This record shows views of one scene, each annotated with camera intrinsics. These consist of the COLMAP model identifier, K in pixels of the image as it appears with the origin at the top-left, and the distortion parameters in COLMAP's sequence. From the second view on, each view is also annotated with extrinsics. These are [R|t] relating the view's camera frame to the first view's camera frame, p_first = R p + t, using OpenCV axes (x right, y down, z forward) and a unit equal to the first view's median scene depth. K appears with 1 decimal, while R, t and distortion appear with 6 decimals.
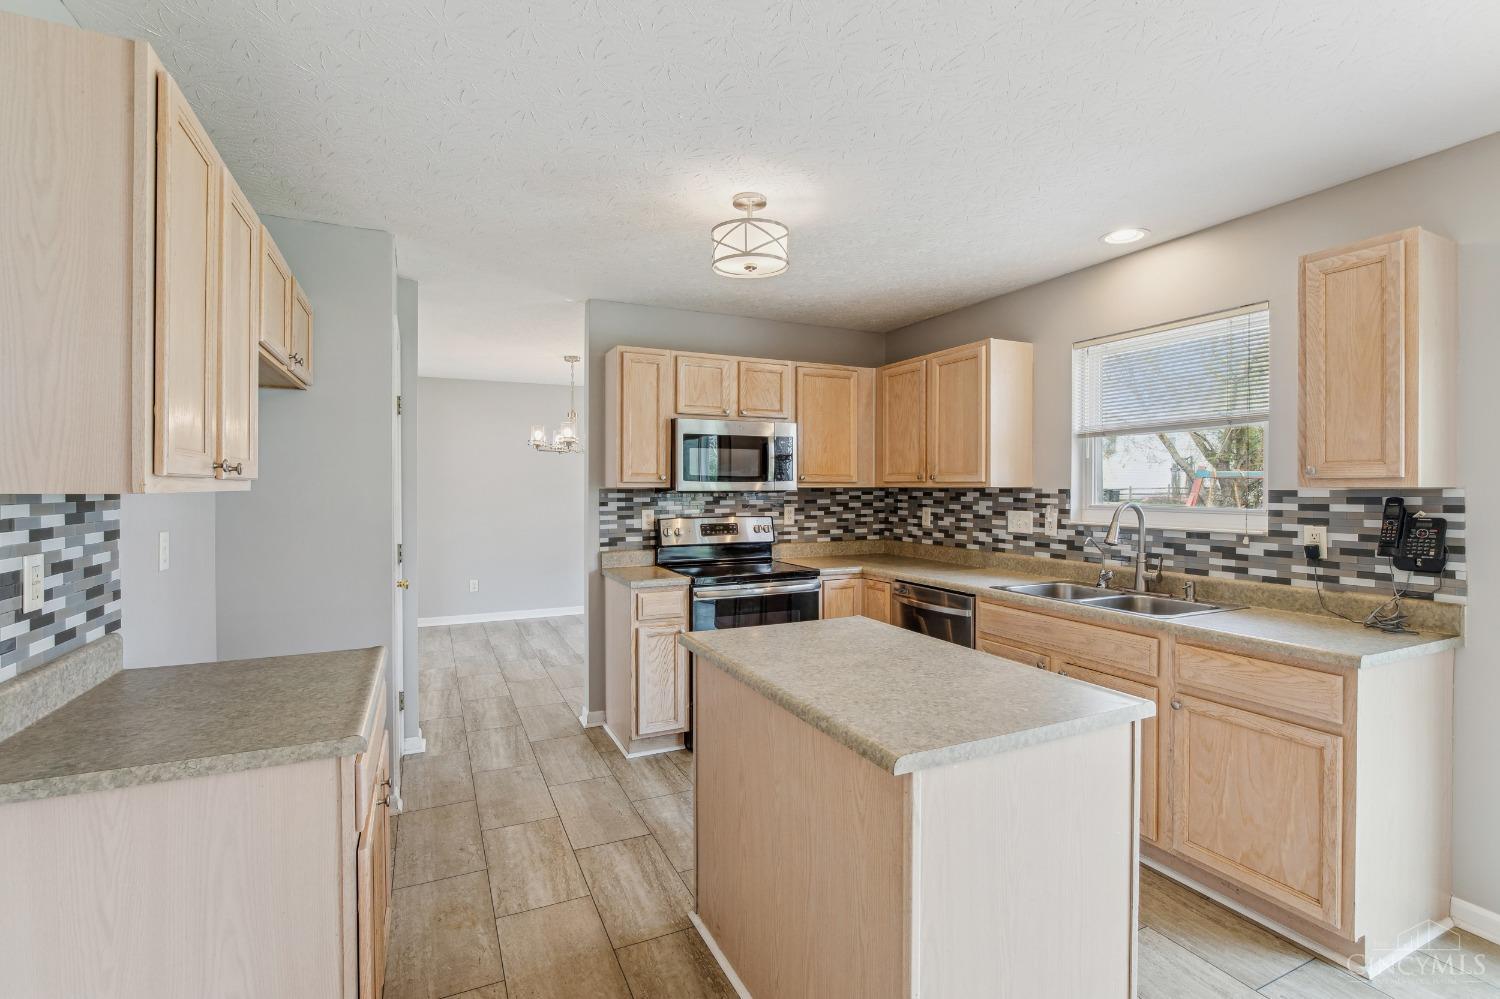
lens RADIAL K [[687.1, 0, 749.6], [0, 687.1, 491.8], [0, 0, 1]] dist [-0.018181, 0.002920]
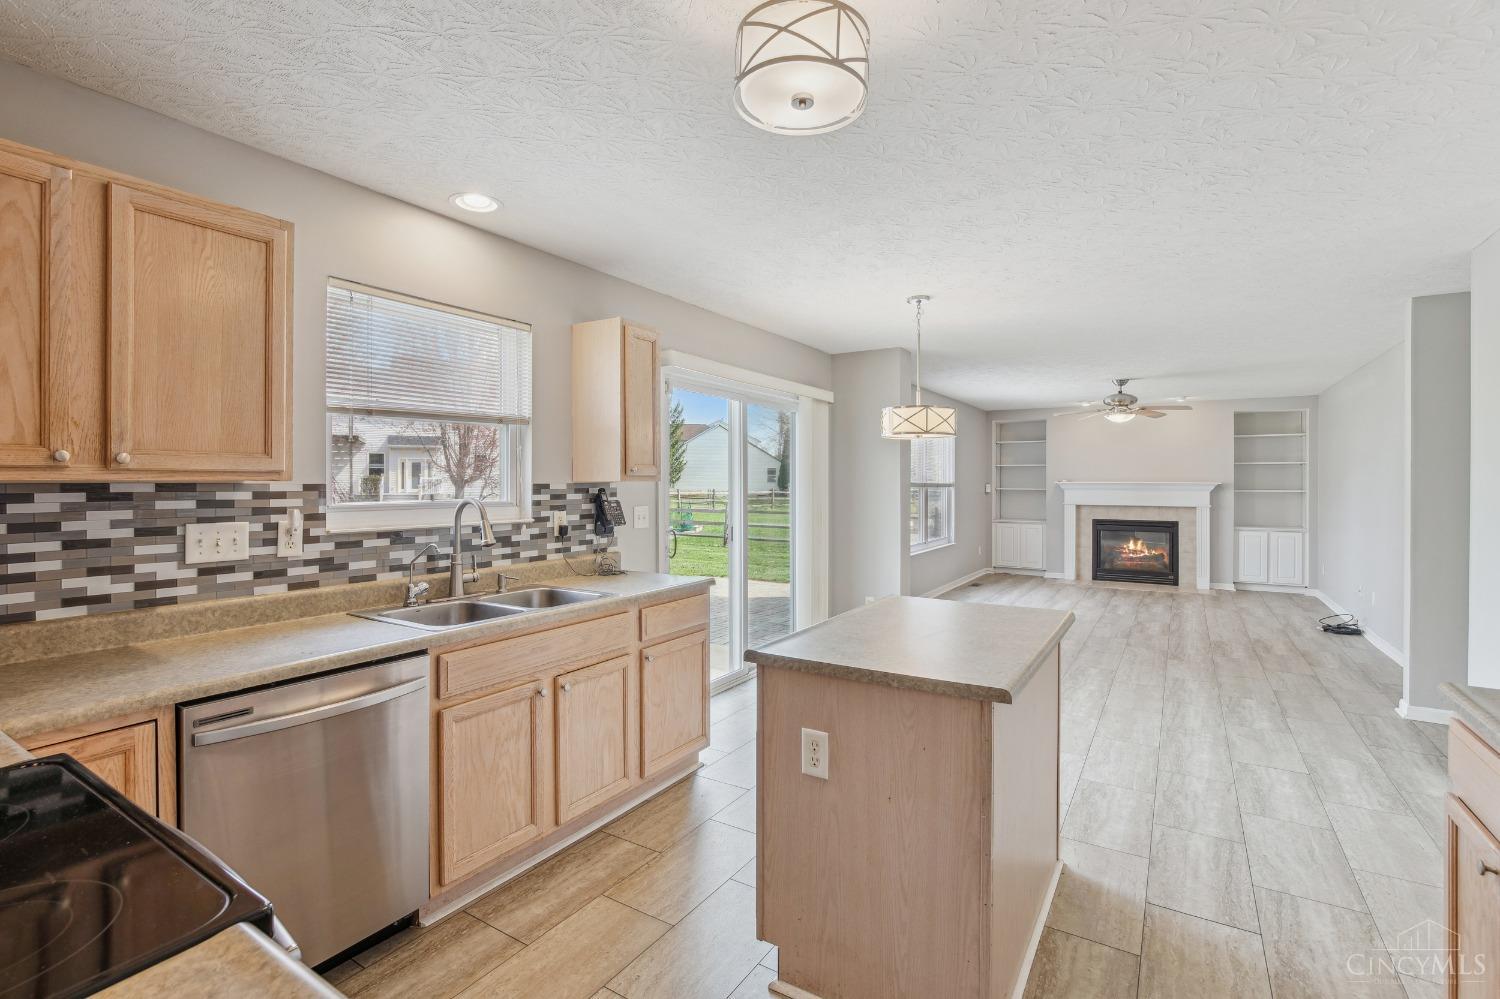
lens RADIAL K [[687.1, 0, 745.3], [0, 687.1, 482.7], [0, 0, 1]] dist [-0.018181, 0.002920]
pose [[-0.532448, -0.000761, 0.846462, -0.307352], [0.006086, 0.999970, 0.004727, -0.005427], [-0.846441, 0.007669, -0.532428, 0.897134]]
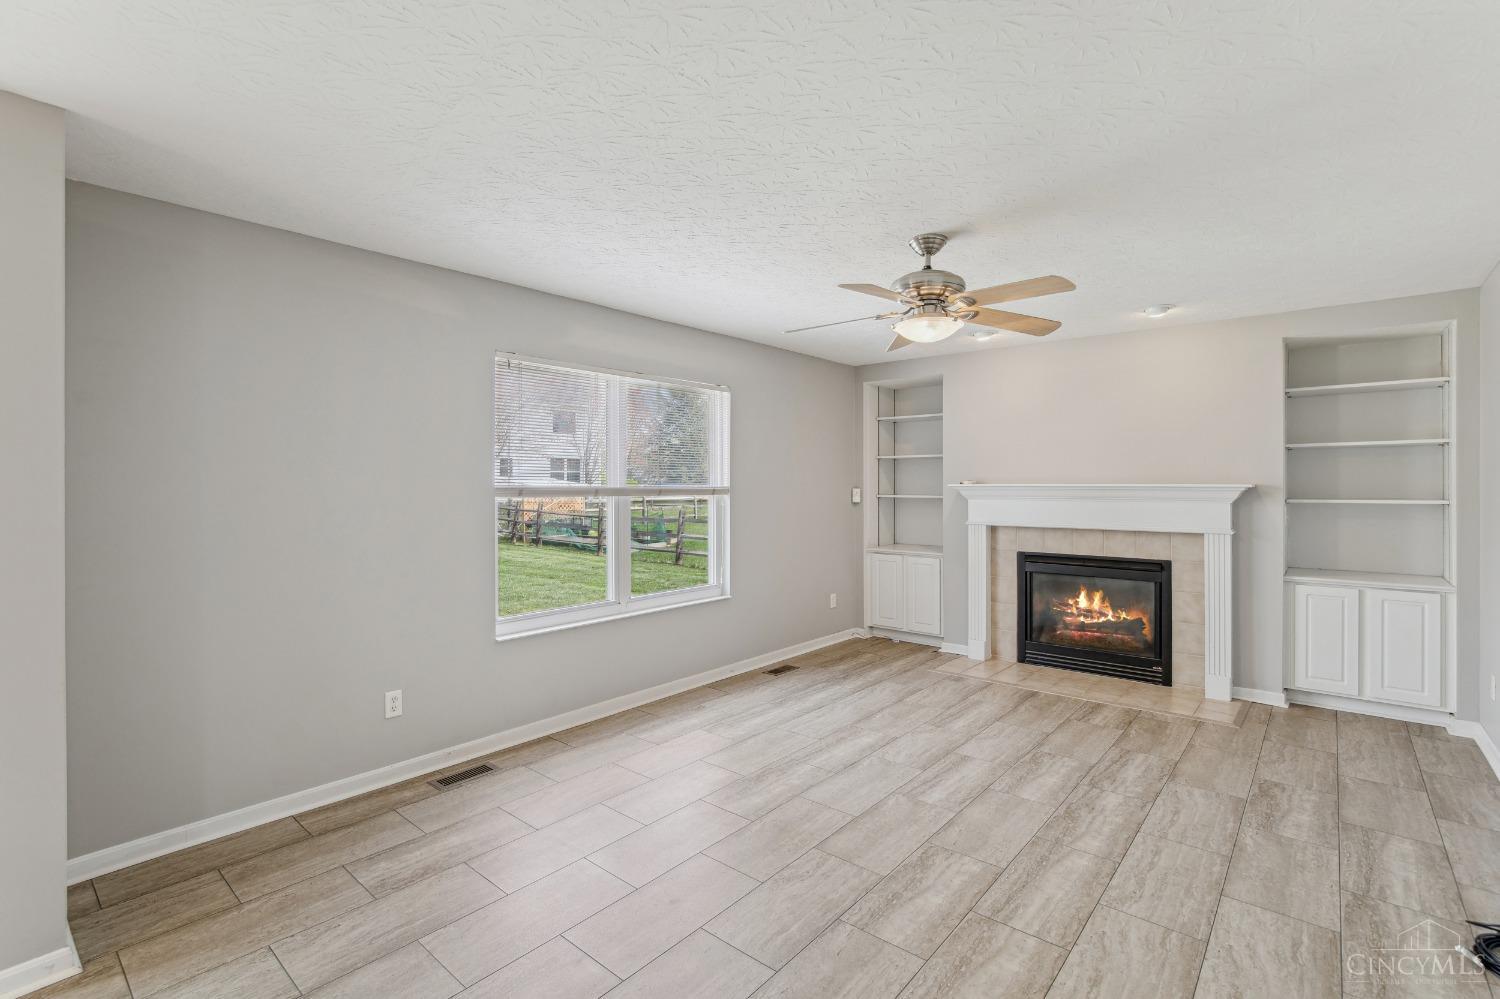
lens RADIAL K [[687.1, 0, 747.3], [0, 687.1, 486.4], [0, 0, 1]] dist [-0.018181, 0.002920]
pose [[-0.408659, 0.000845, 0.912687, 0.097450], [0.011227, 0.999929, 0.004101, 0.004552], [-0.912618, 0.011923, -0.408640, -0.448419]]
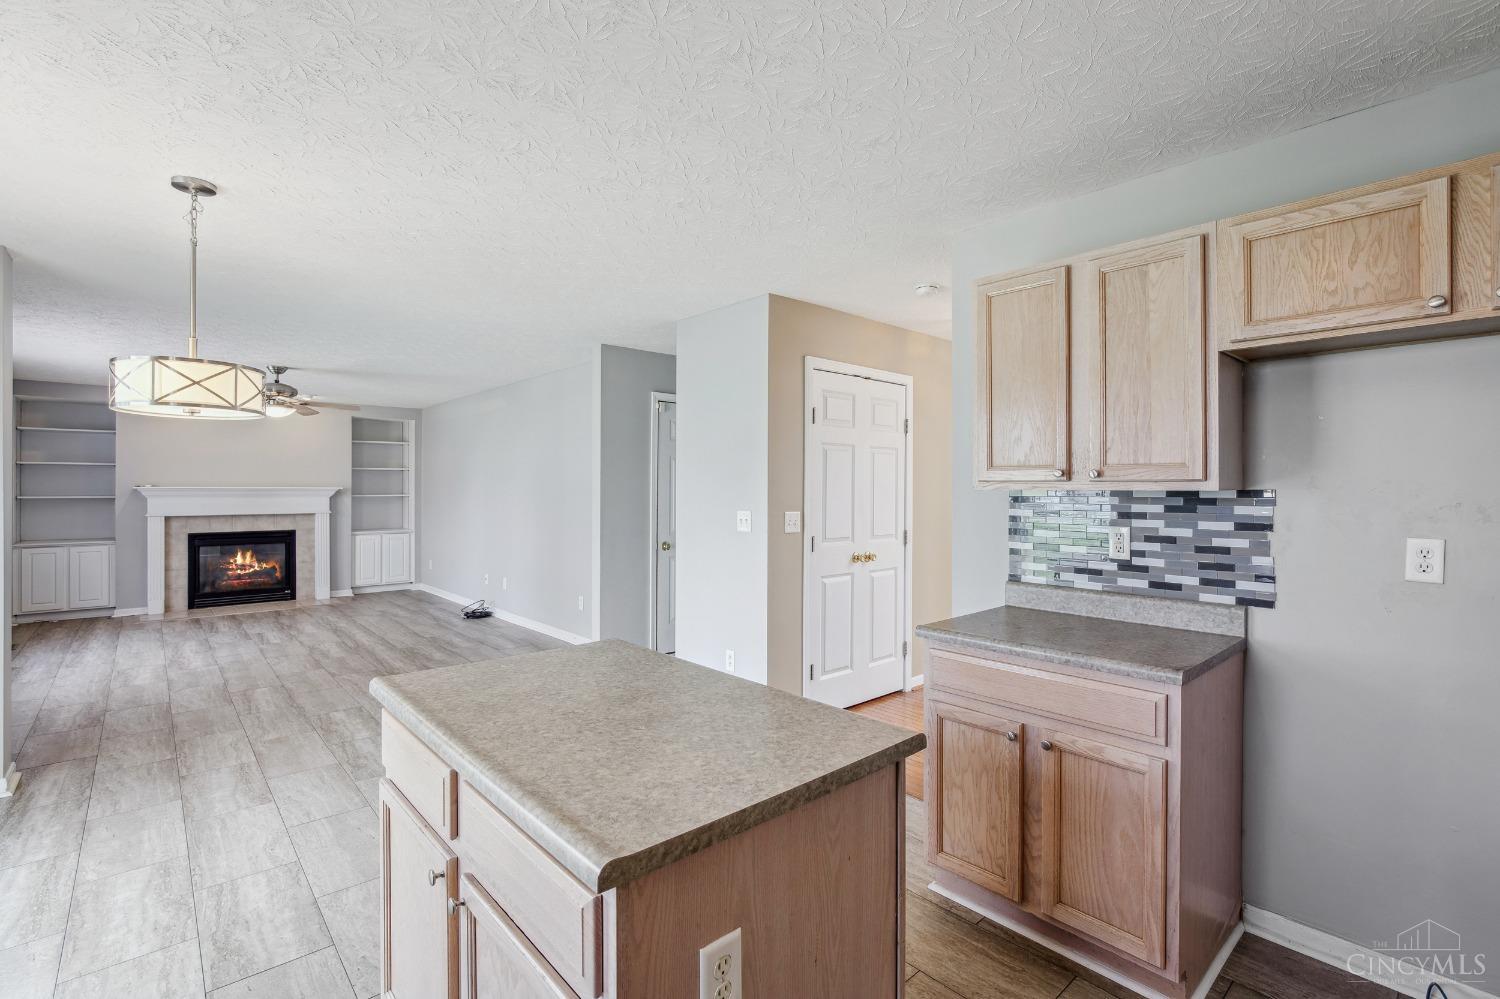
lens RADIAL K [[687.1, 0, 747.1], [0, 687.1, 481.4], [0, 0, 1]] dist [-0.018181, 0.002920]
pose [[-0.959654, -0.001802, -0.281178, 0.121382], [-0.001724, 0.999998, -0.000527, -0.006741], [0.281179, -0.000021, -0.959655, 0.860131]]
